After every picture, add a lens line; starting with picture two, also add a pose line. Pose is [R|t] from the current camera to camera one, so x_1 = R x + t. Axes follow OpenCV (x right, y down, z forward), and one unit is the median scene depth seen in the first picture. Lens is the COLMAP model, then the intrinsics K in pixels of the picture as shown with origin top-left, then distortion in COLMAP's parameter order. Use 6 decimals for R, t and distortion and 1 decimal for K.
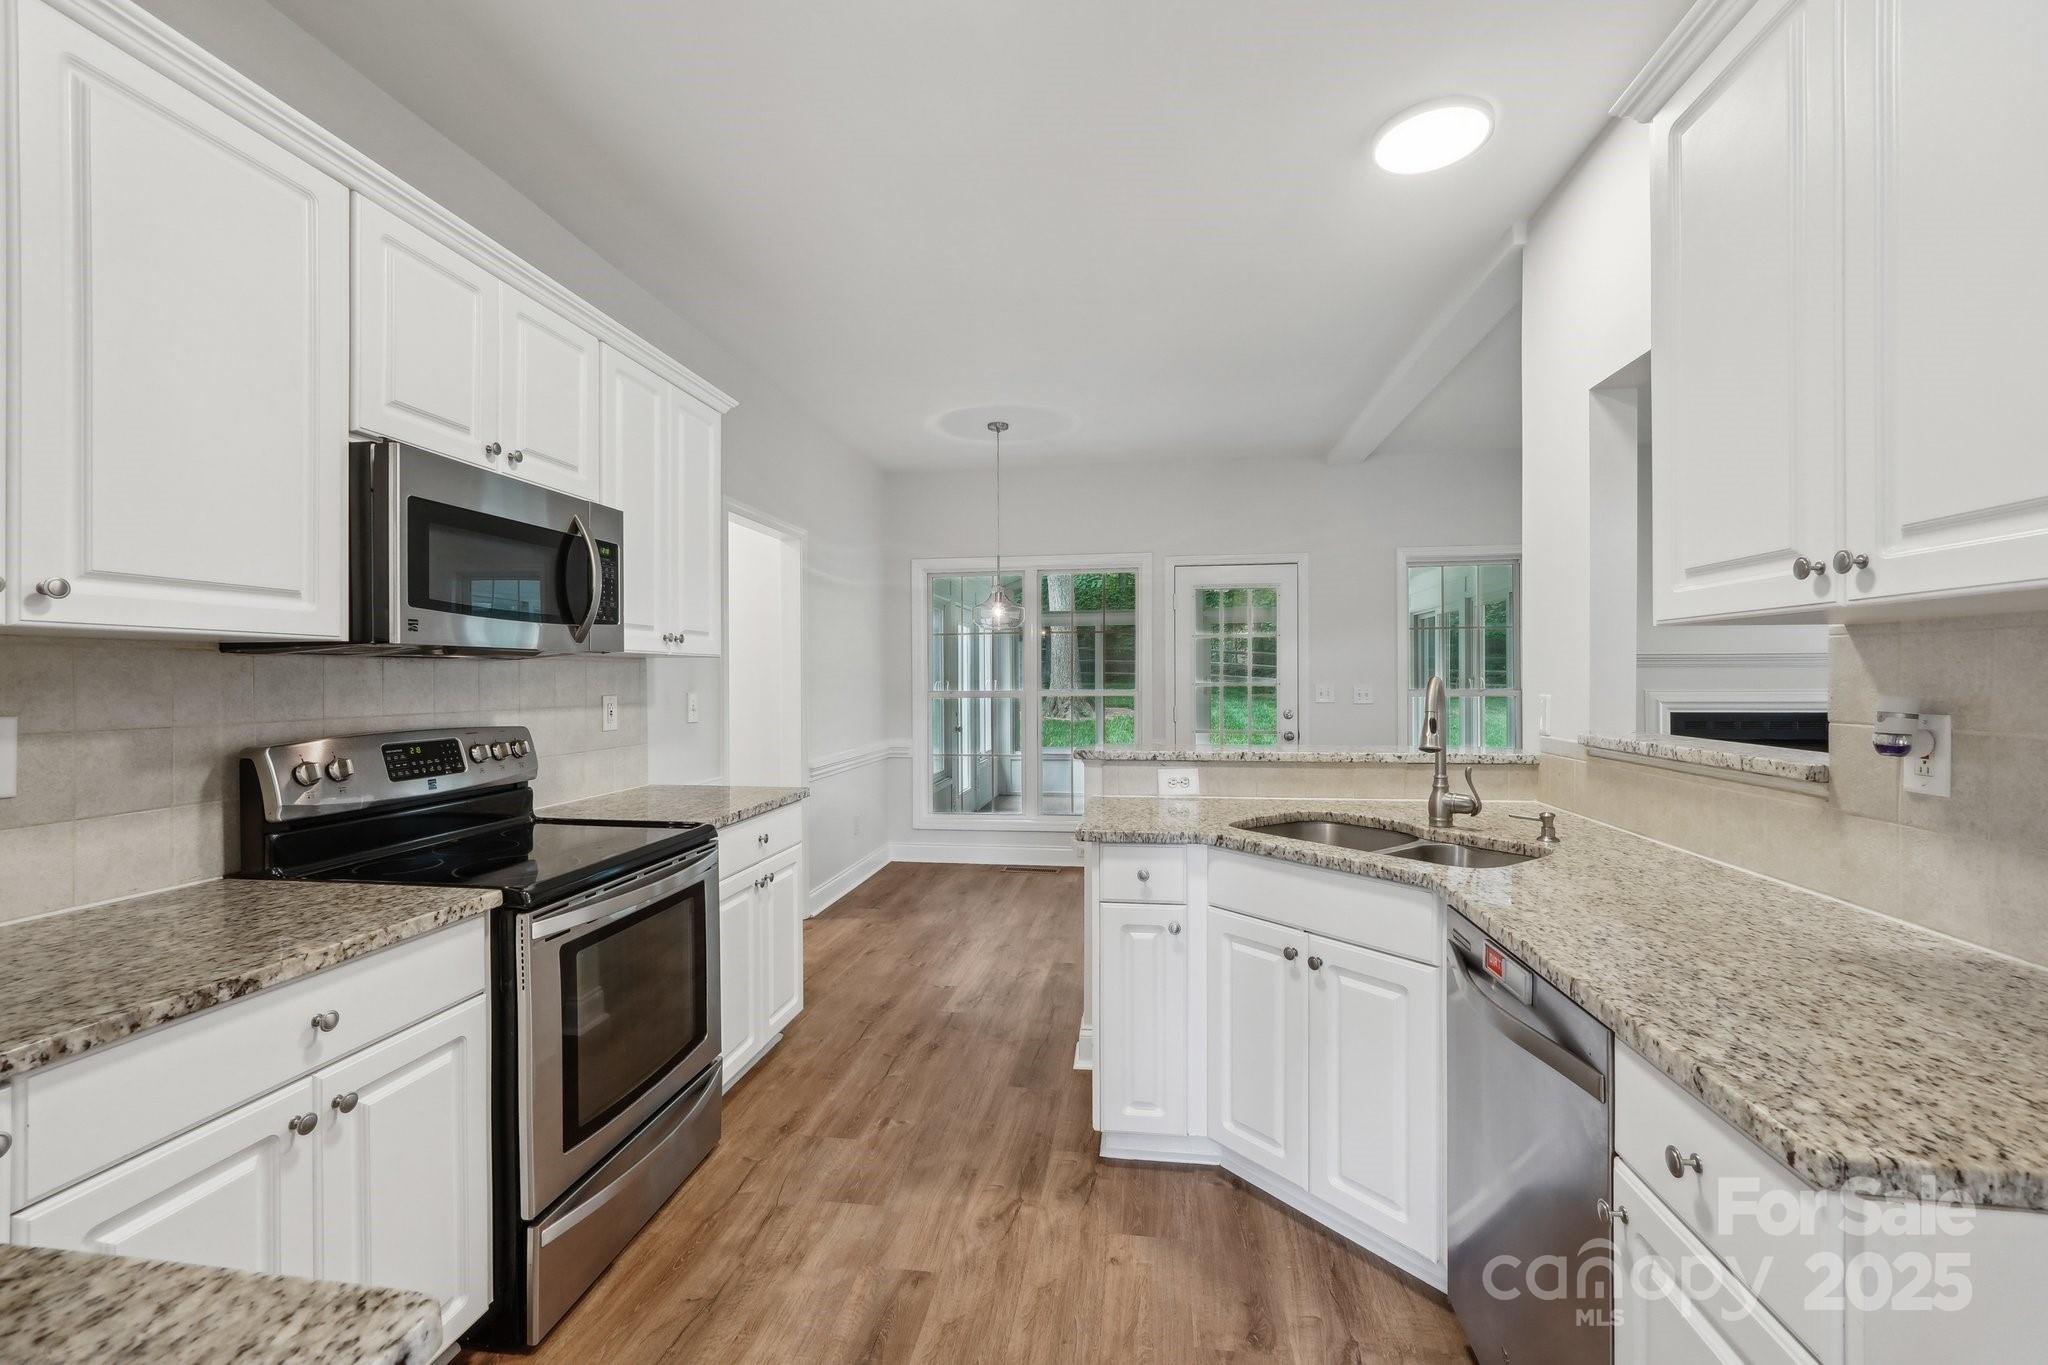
lens RADIAL K [[864.9, 0, 1038.5], [0, 864.9, 668.3], [0, 0, 1]] dist [-0.007566, 0.000900]
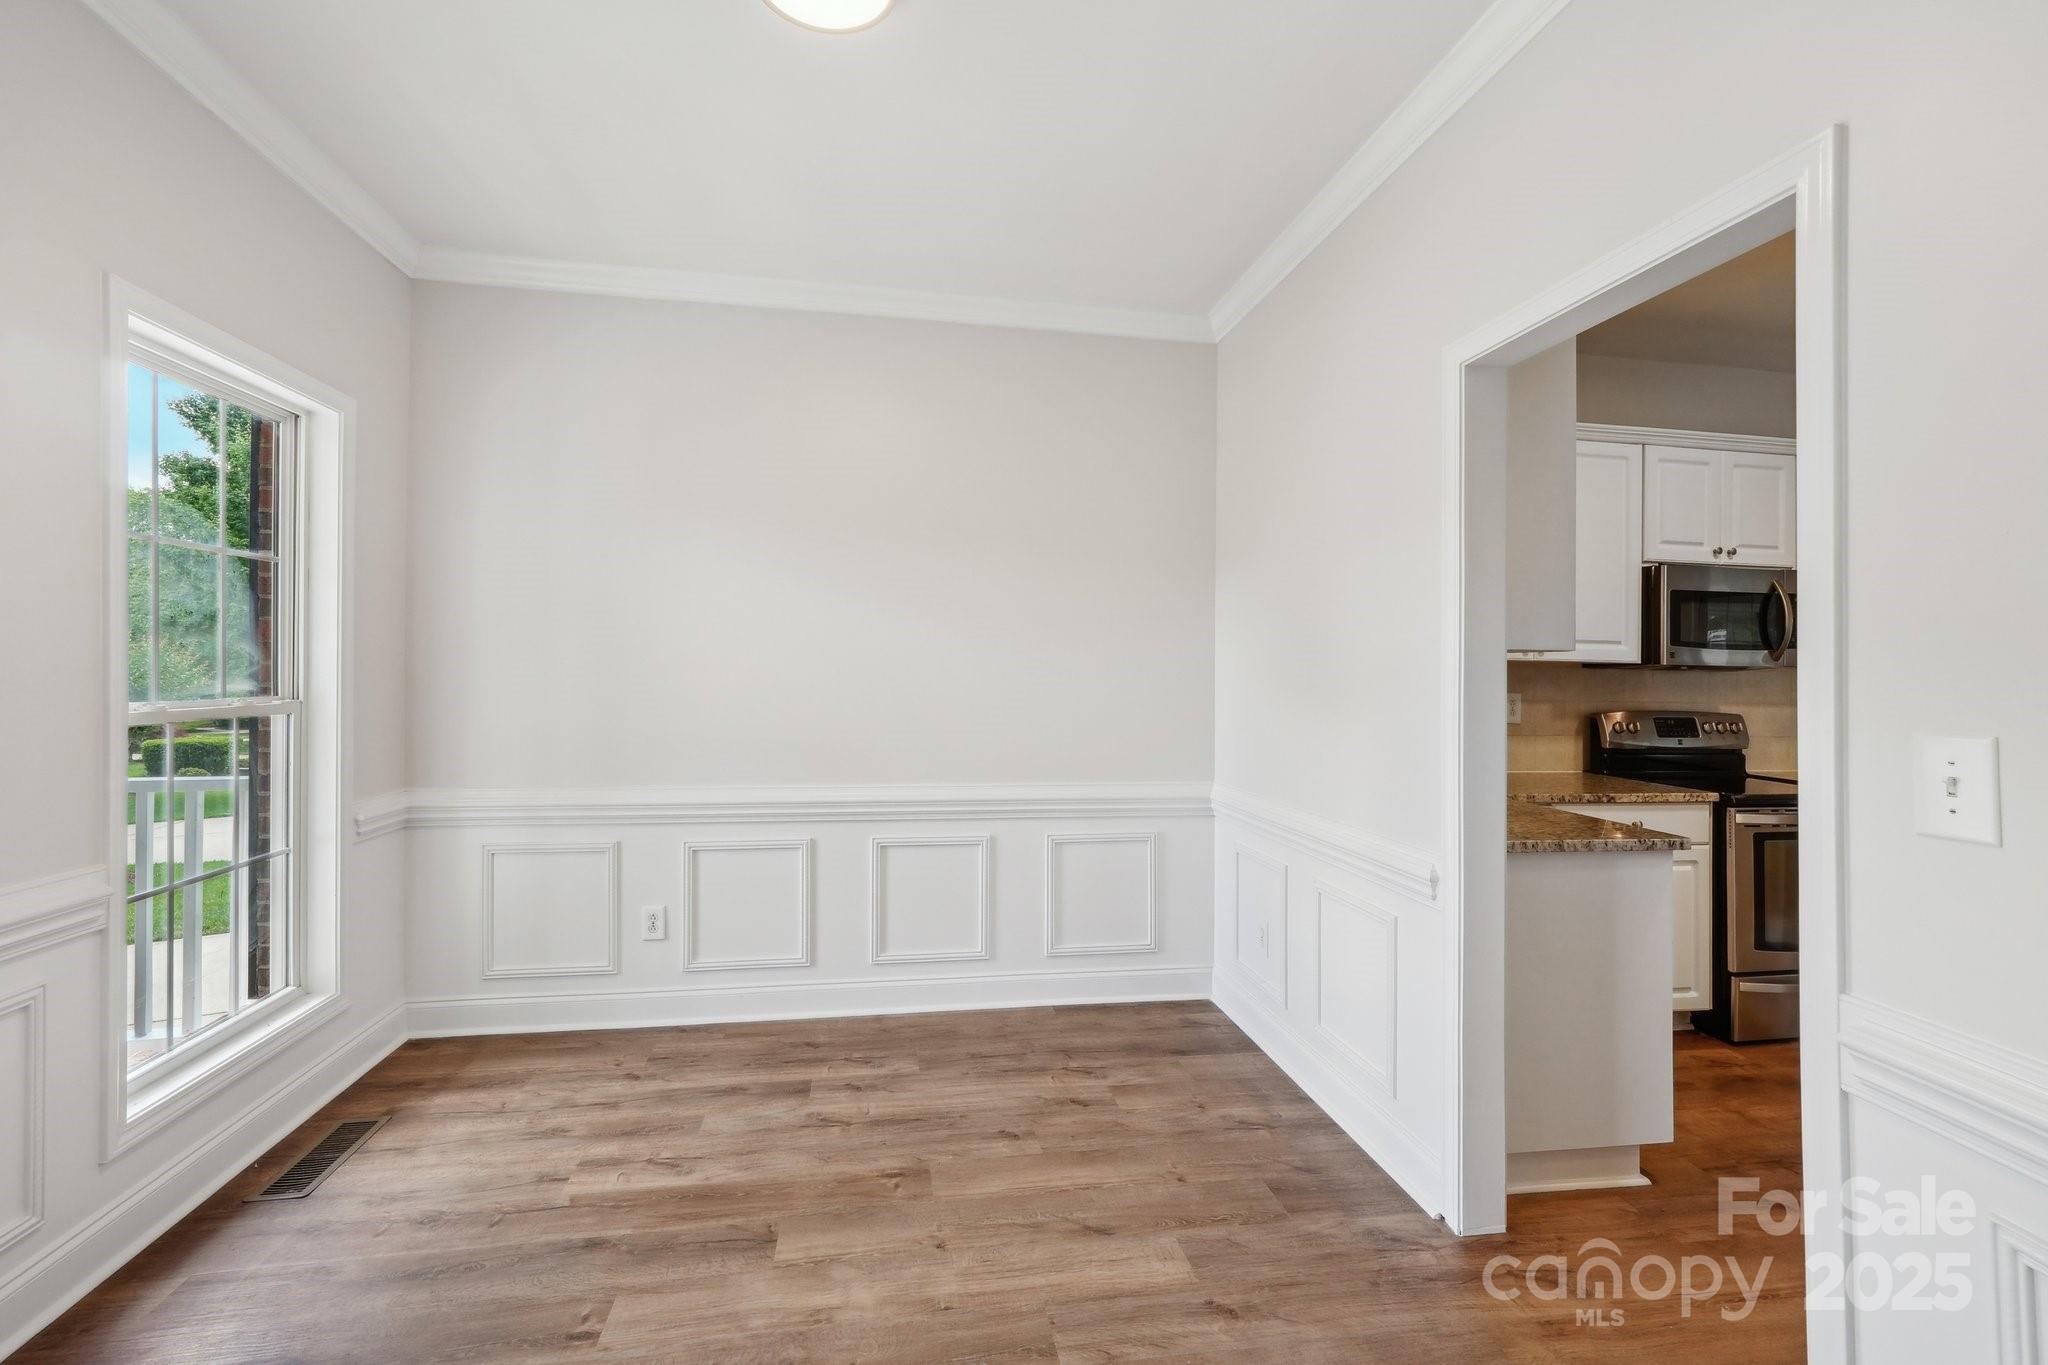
lens RADIAL K [[864.9, 0, 1041.0], [0, 864.9, 667.6], [0, 0, 1]] dist [-0.007566, 0.000900]
pose [[0.325278, 0.003706, -0.945611, 0.639848], [-0.006380, 0.999978, 0.001724, -0.014834], [0.945597, 0.005473, 0.325295, -0.965314]]
